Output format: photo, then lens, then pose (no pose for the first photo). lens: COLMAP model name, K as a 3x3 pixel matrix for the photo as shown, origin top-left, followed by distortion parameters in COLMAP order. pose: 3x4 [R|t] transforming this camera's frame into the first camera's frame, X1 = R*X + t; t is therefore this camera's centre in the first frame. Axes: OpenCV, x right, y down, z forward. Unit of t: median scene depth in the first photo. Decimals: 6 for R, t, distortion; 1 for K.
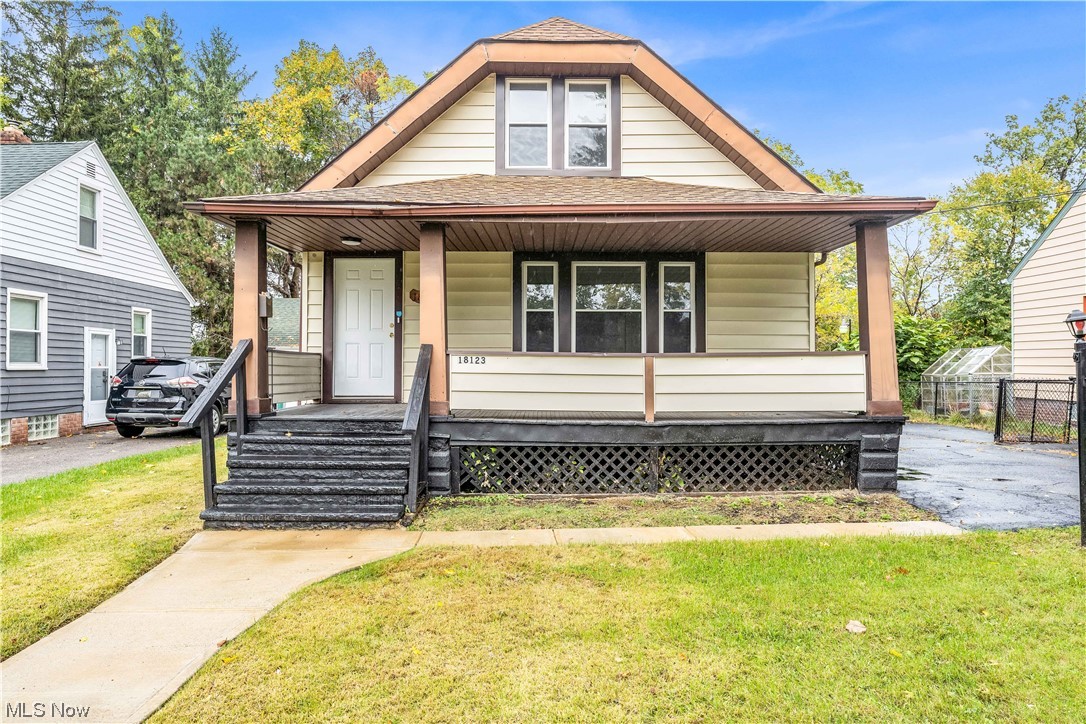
lens RADIAL K [[681.0, 0, 540.8], [0, 681.0, 367.0], [0, 0, 1]] dist [-0.001451, -0.001418]
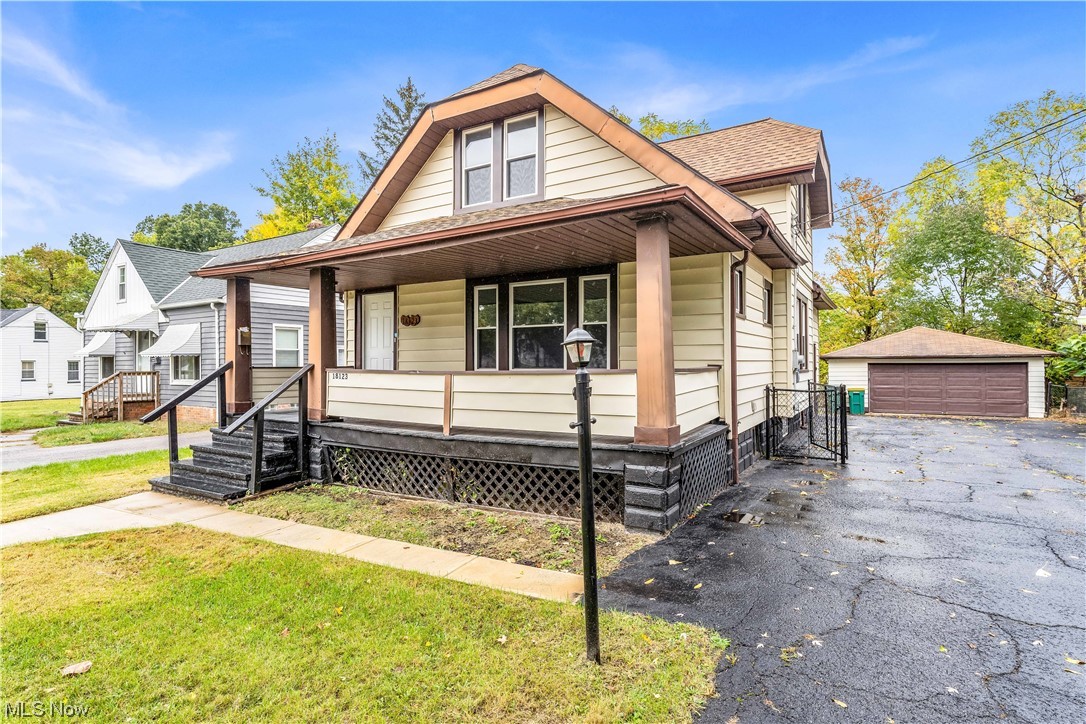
lens RADIAL K [[561.2, 0, 541.7], [0, 561.2, 363.2], [0, 0, 1]] dist [0.001790, 0.000109]
pose [[0.856982, -0.005162, -0.515320, 0.572749], [0.006728, 0.999977, 0.001173, -0.025320], [0.515302, -0.004473, 0.856997, 0.243951]]
